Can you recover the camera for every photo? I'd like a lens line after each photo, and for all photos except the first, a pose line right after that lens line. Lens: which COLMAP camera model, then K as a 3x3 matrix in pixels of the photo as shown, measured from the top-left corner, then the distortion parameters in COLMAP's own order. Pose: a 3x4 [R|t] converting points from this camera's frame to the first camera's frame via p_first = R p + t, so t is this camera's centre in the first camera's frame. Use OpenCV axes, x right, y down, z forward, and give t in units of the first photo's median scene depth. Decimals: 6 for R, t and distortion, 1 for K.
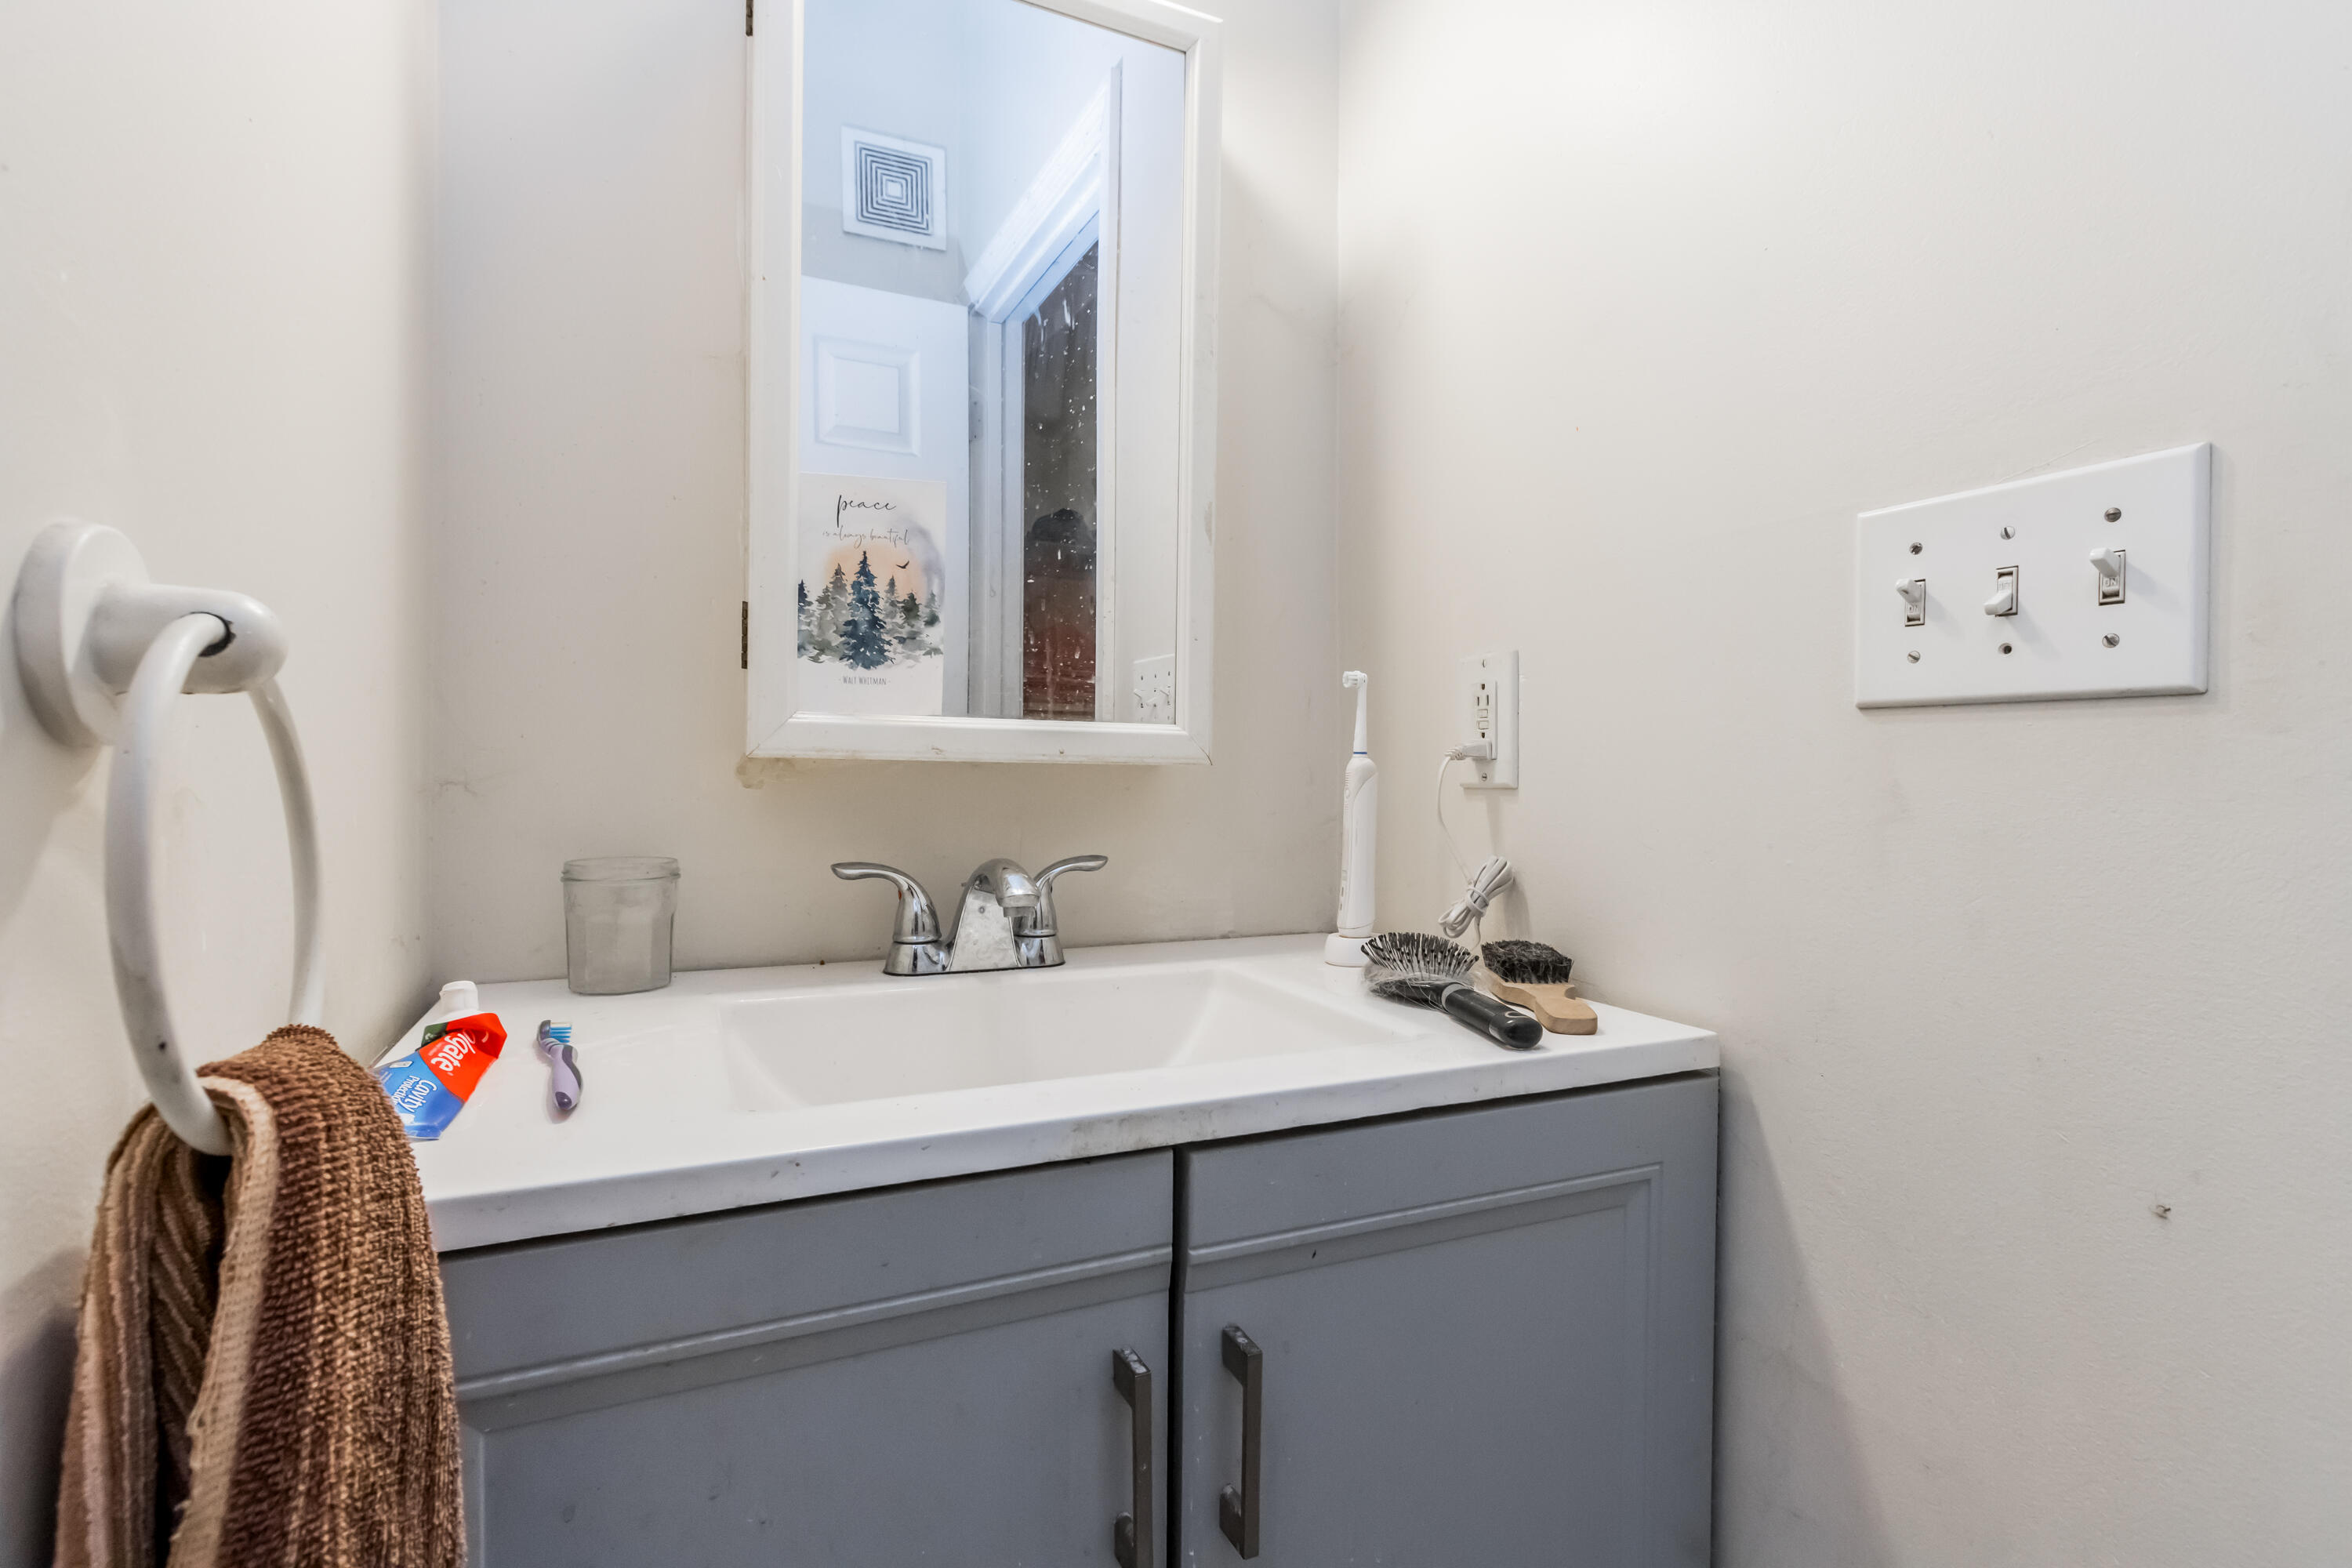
lens RADIAL K [[1084.3, 0, 1161.4], [0, 1084.3, 785.5], [0, 0, 1]] dist [-0.000375, -0.000076]
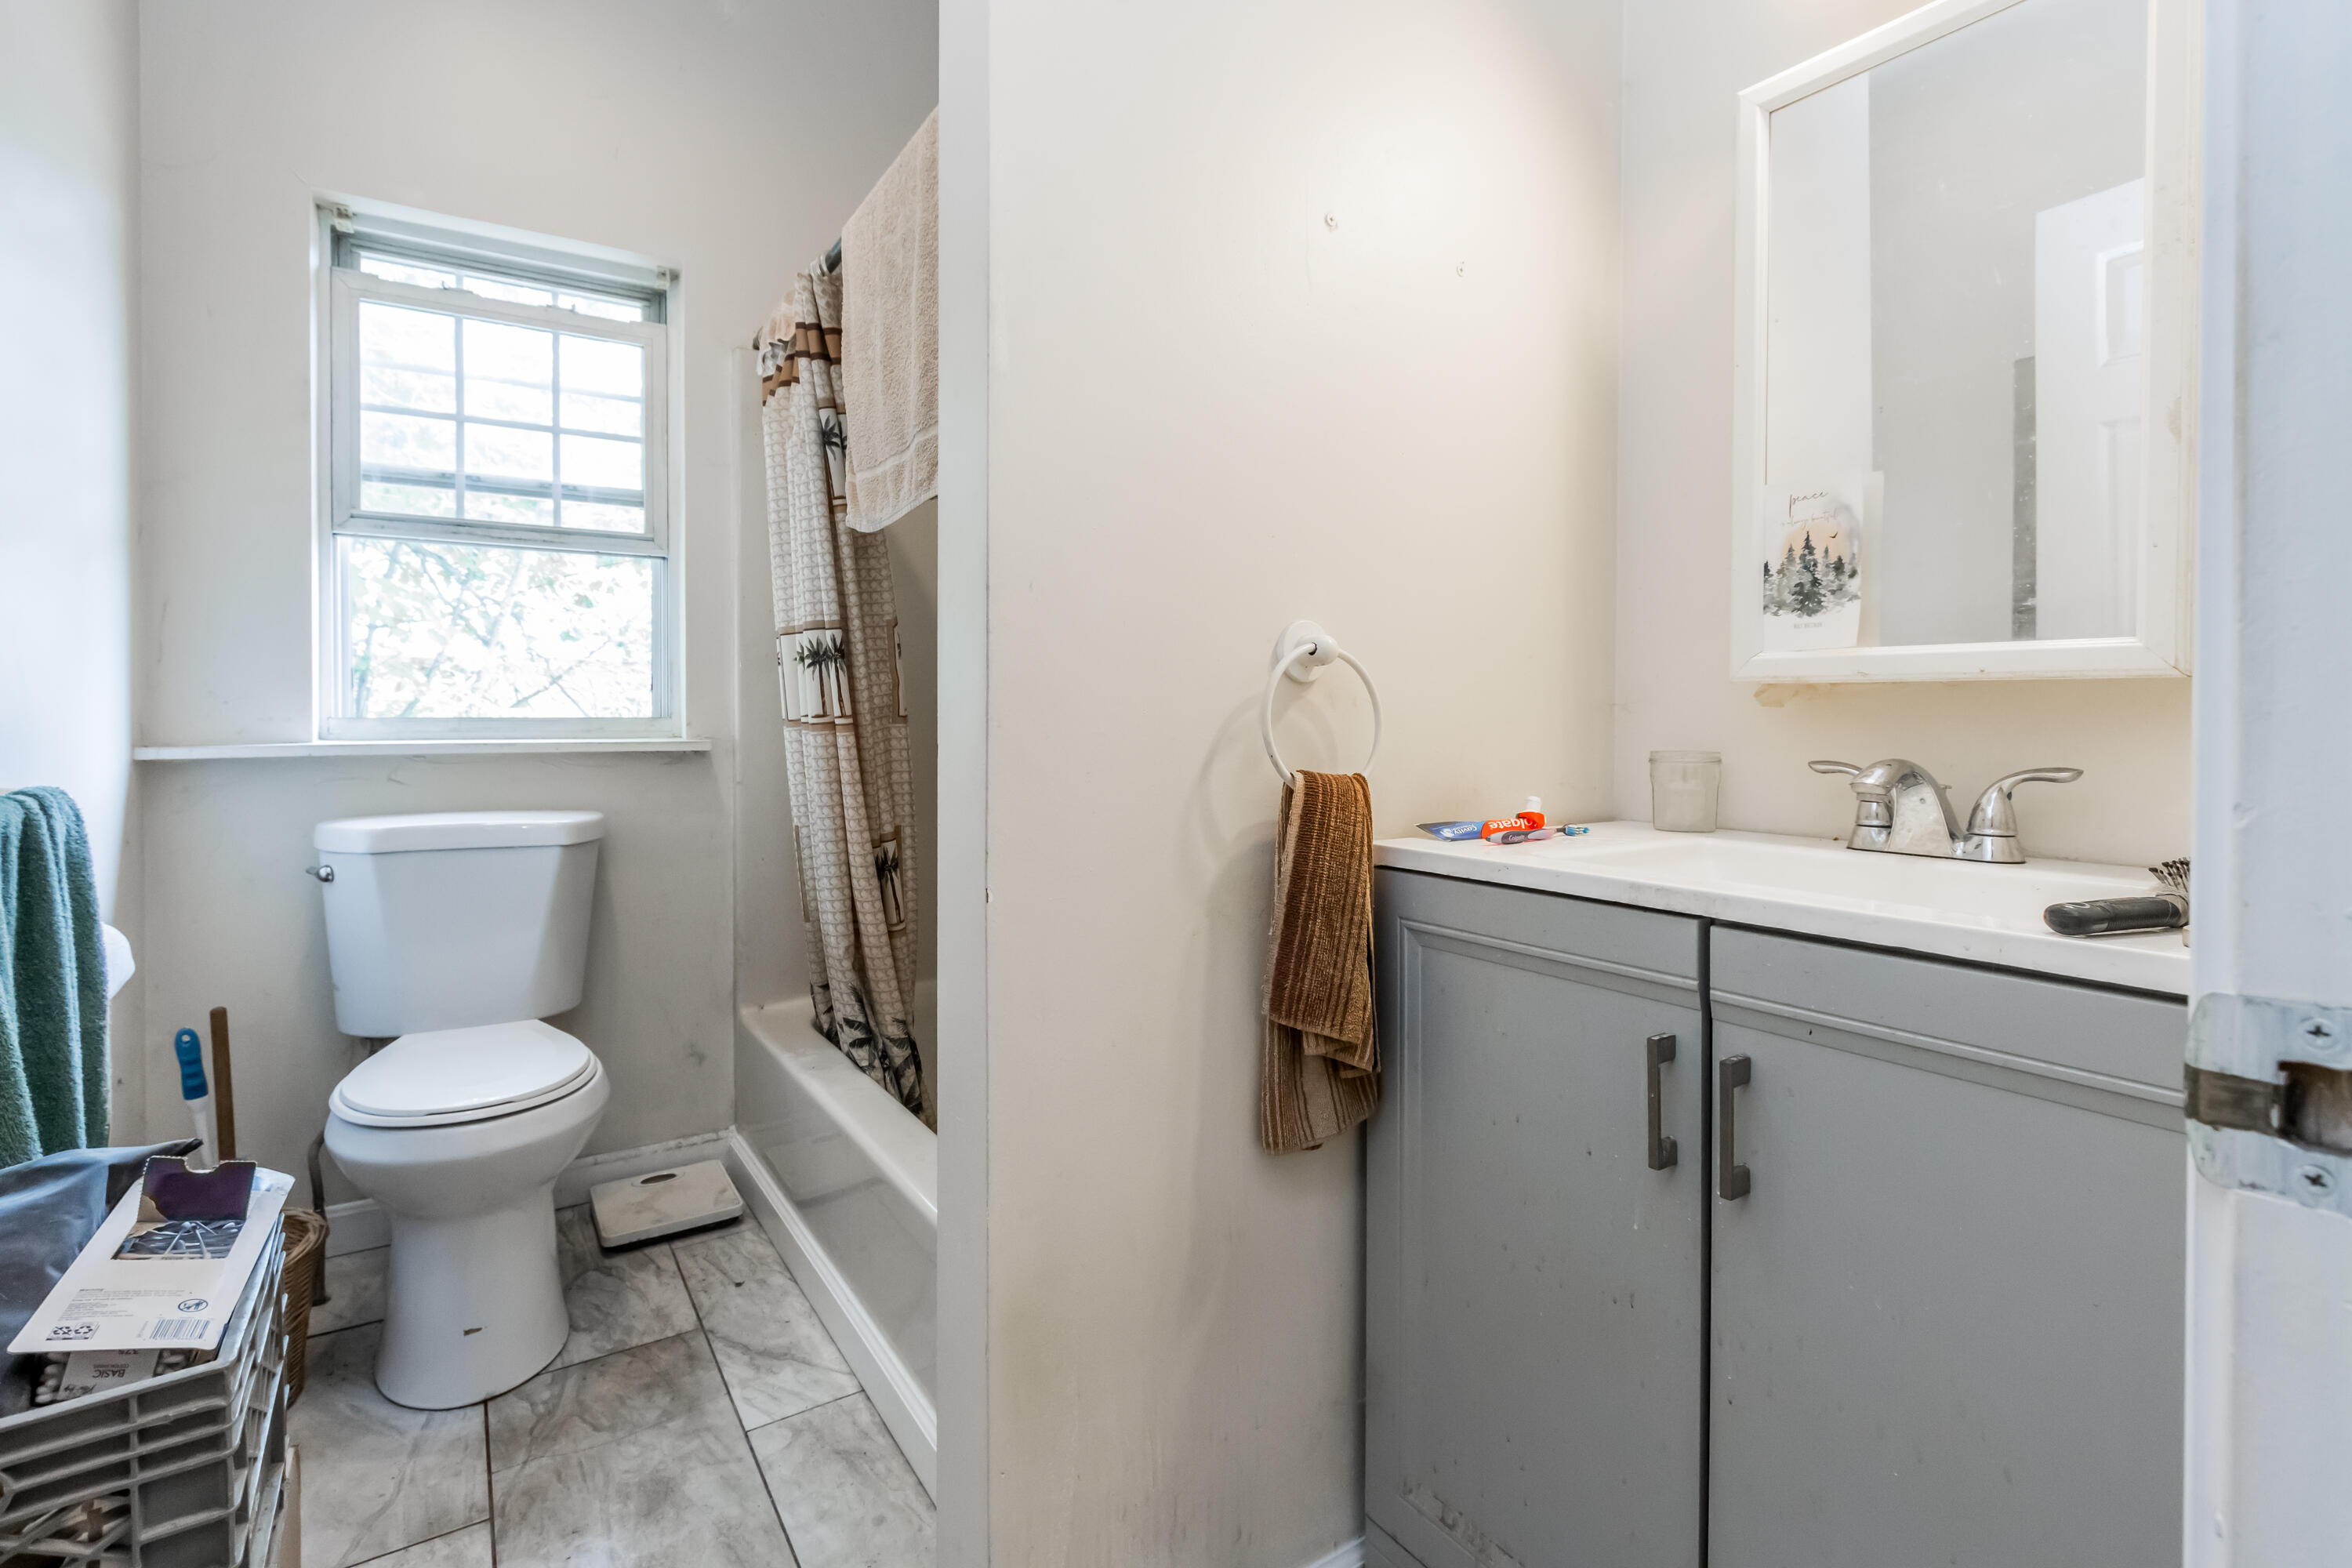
lens RADIAL K [[1095.7, 0, 1170.3], [0, 1095.7, 729.1], [0, 0, 1]] dist [0.002746, -0.000734]
pose [[0.164789, 0.003293, -0.986323, 0.958470], [-0.013424, 0.999909, 0.001096, 0.043213], [0.986237, 0.013060, 0.164818, -0.018319]]
